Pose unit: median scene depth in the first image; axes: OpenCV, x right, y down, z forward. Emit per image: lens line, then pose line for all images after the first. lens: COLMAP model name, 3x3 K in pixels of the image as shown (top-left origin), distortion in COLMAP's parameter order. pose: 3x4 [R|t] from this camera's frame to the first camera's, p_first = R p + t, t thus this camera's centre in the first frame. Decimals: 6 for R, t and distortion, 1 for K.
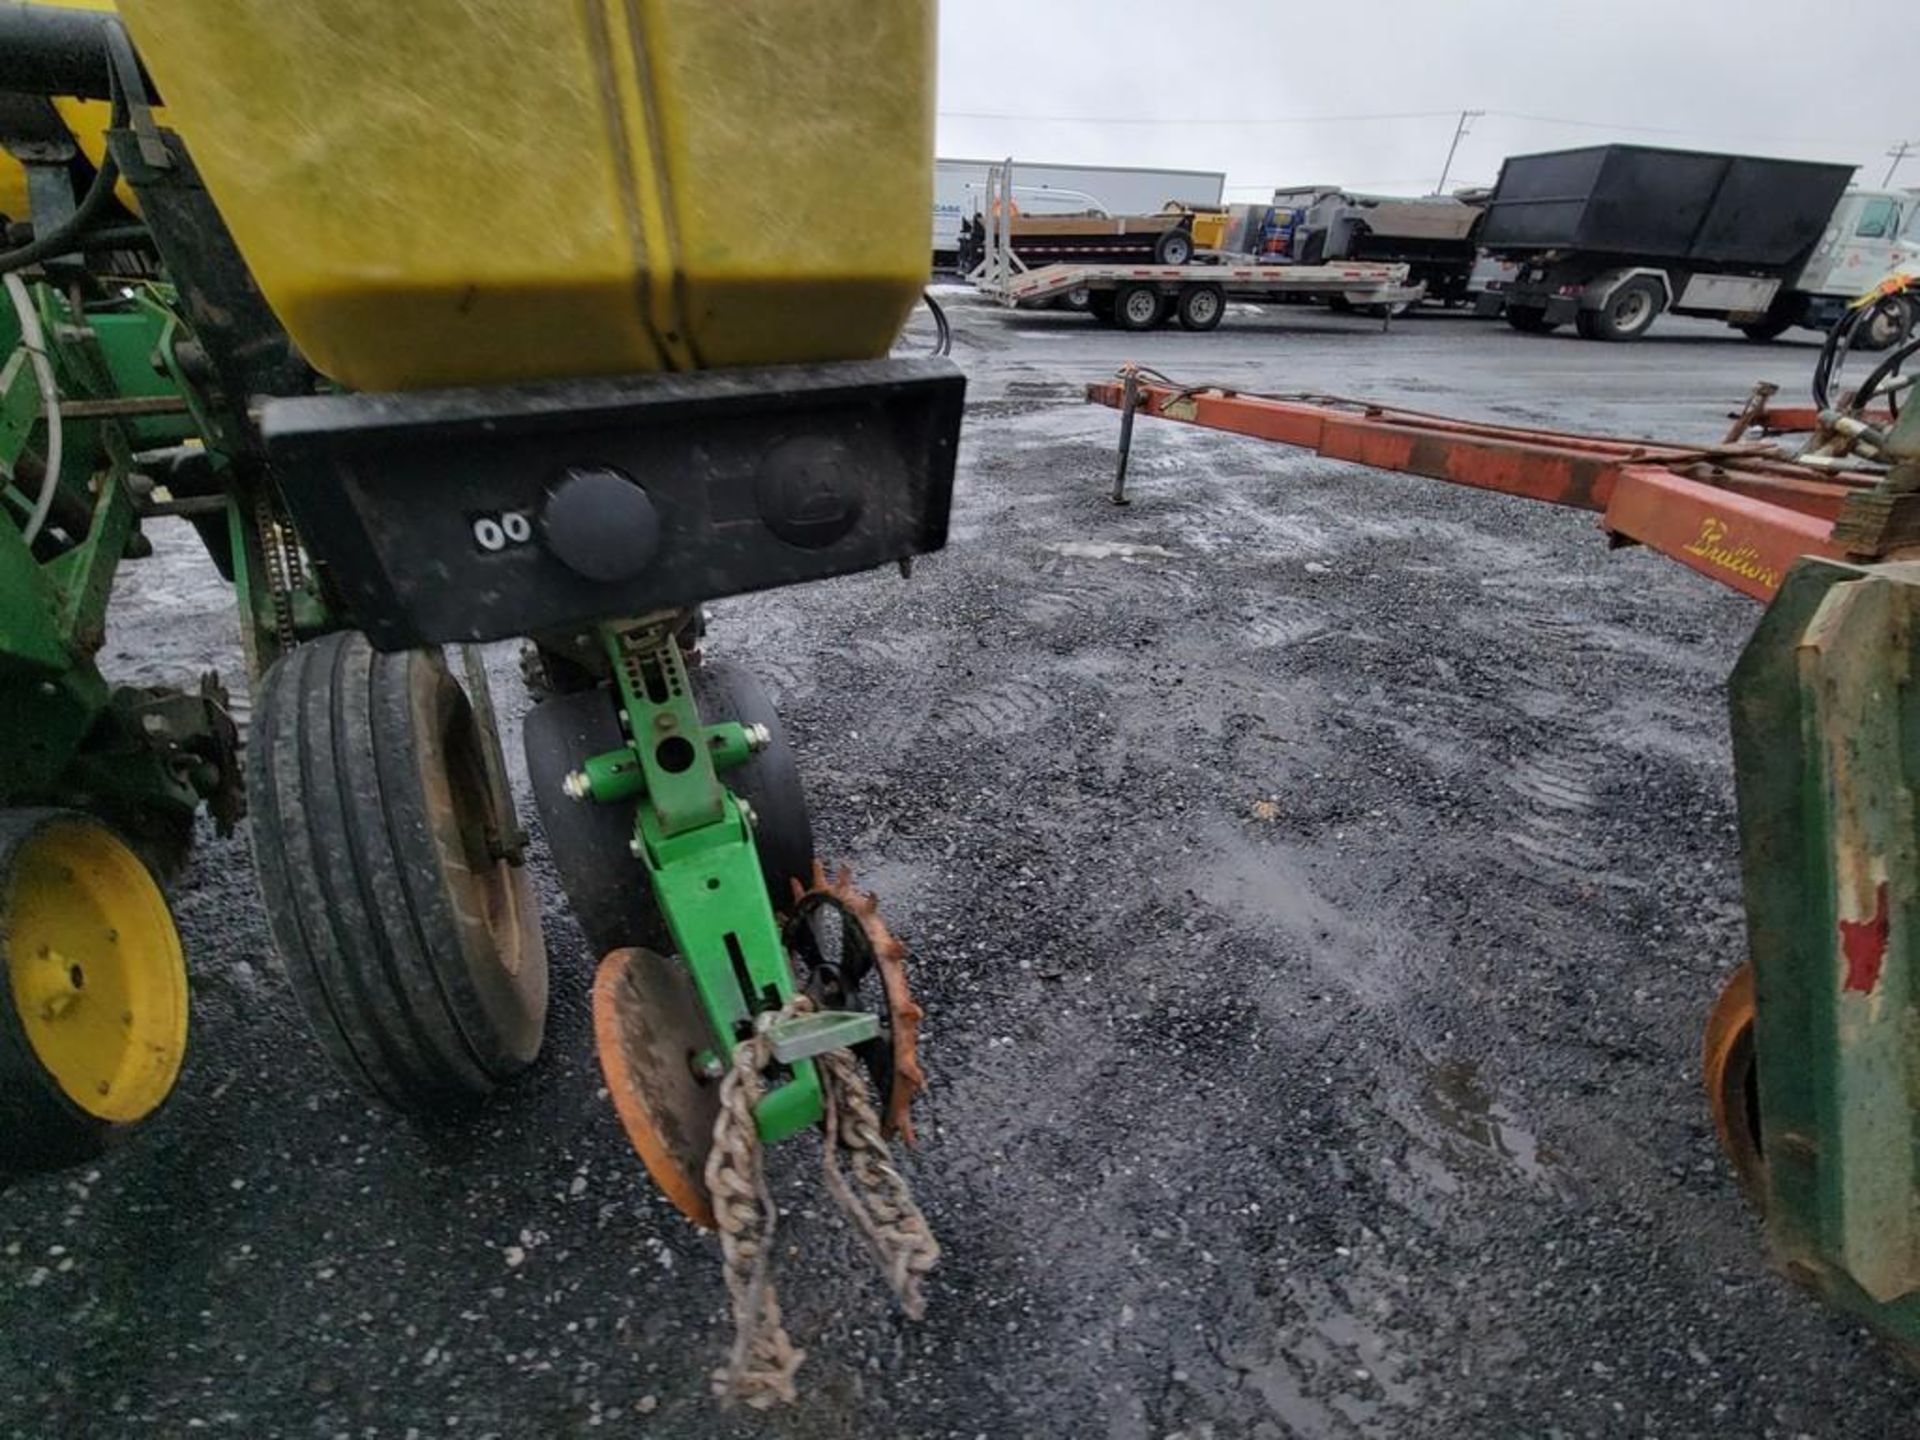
lens RADIAL K [[780.3, 0, 960.8], [0, 780.3, 714.0], [0, 0, 1]] dist [-0.002959, 0.000447]
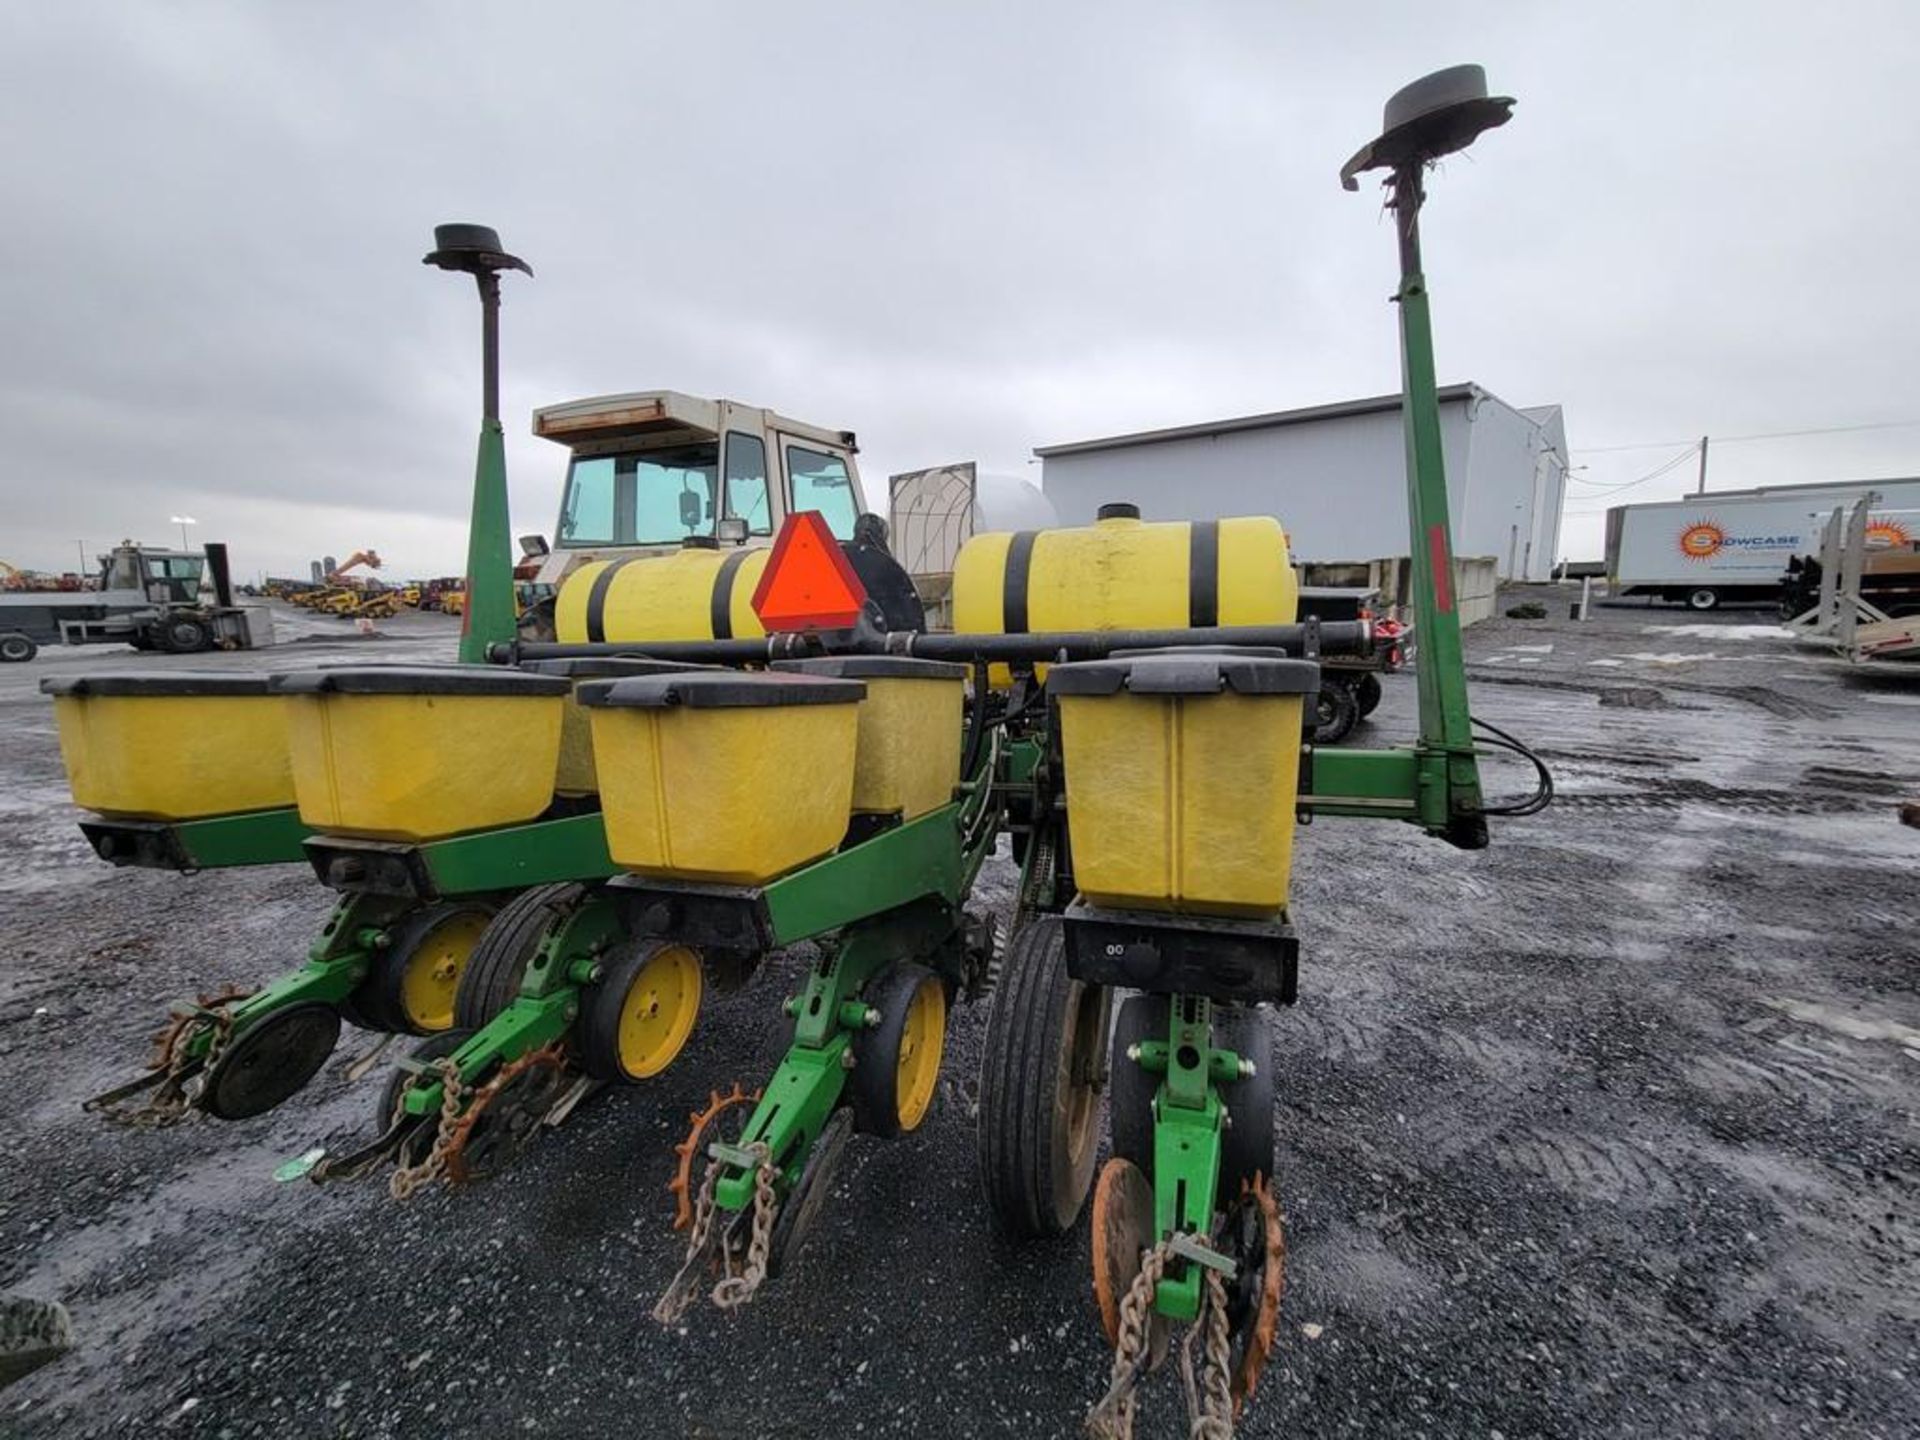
lens RADIAL K [[740.7, 0, 949.5], [0, 740.7, 718.9], [0, 0, 1]] dist [-0.007891, -0.000672]
pose [[0.663705, 0.071439, -0.744575, 0.179717], [-0.348653, 0.910225, -0.223452, -0.032882], [0.661768, 0.407905, 0.629029, -0.269899]]
